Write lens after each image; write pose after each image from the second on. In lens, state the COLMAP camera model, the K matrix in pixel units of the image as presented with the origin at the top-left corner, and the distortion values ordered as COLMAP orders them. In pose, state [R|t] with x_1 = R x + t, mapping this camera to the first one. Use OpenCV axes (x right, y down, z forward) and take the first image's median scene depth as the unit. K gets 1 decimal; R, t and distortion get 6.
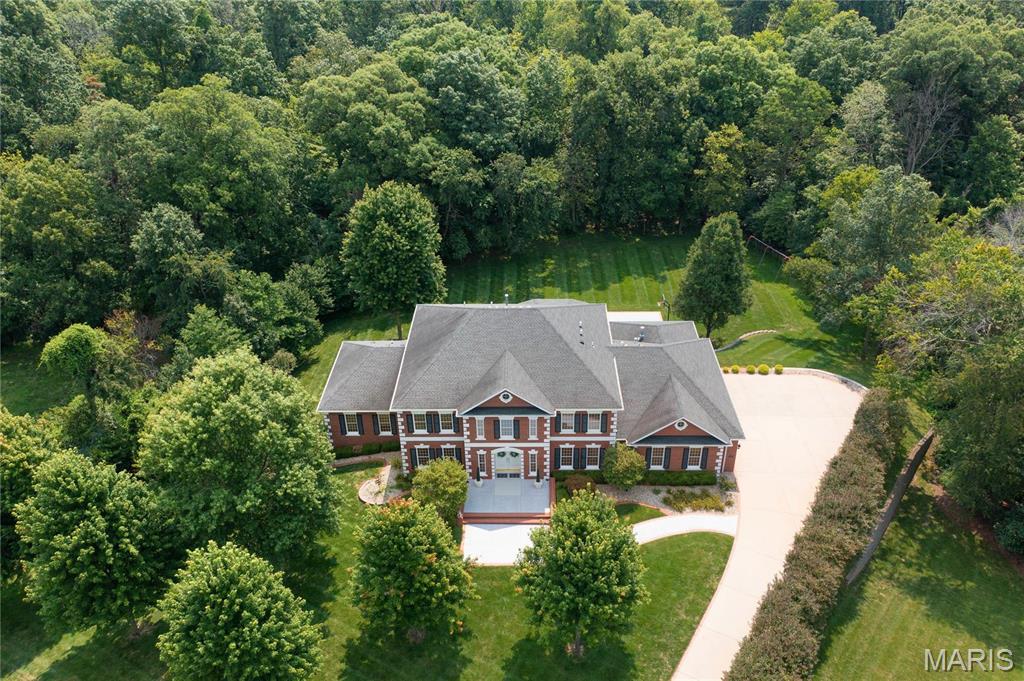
lens RADIAL K [[812.6, 0, 512.0], [0, 812.6, 340.5], [0, 0, 1]] dist [-0.005598, -0.003227]
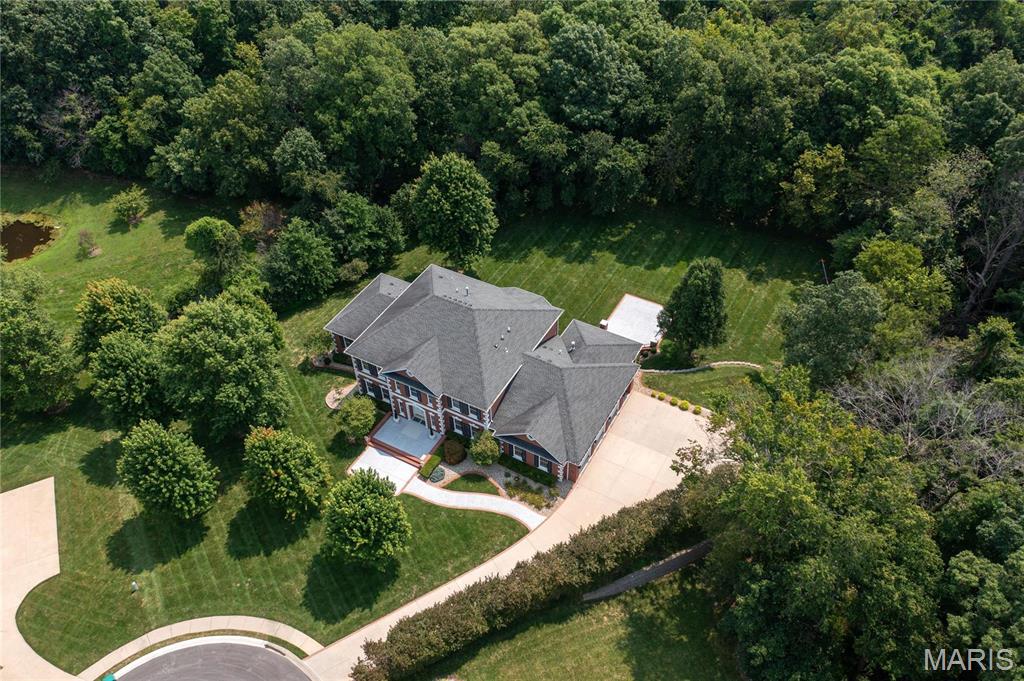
lens RADIAL K [[812.6, 0, 512.0], [0, 812.6, 340.5], [0, 0, 1]] dist [-0.005598, -0.003227]
pose [[0.882837, 0.325132, -0.338952, 0.426397], [-0.236606, 0.931272, 0.277036, -0.289575], [0.405730, -0.164380, 0.899090, -0.101752]]
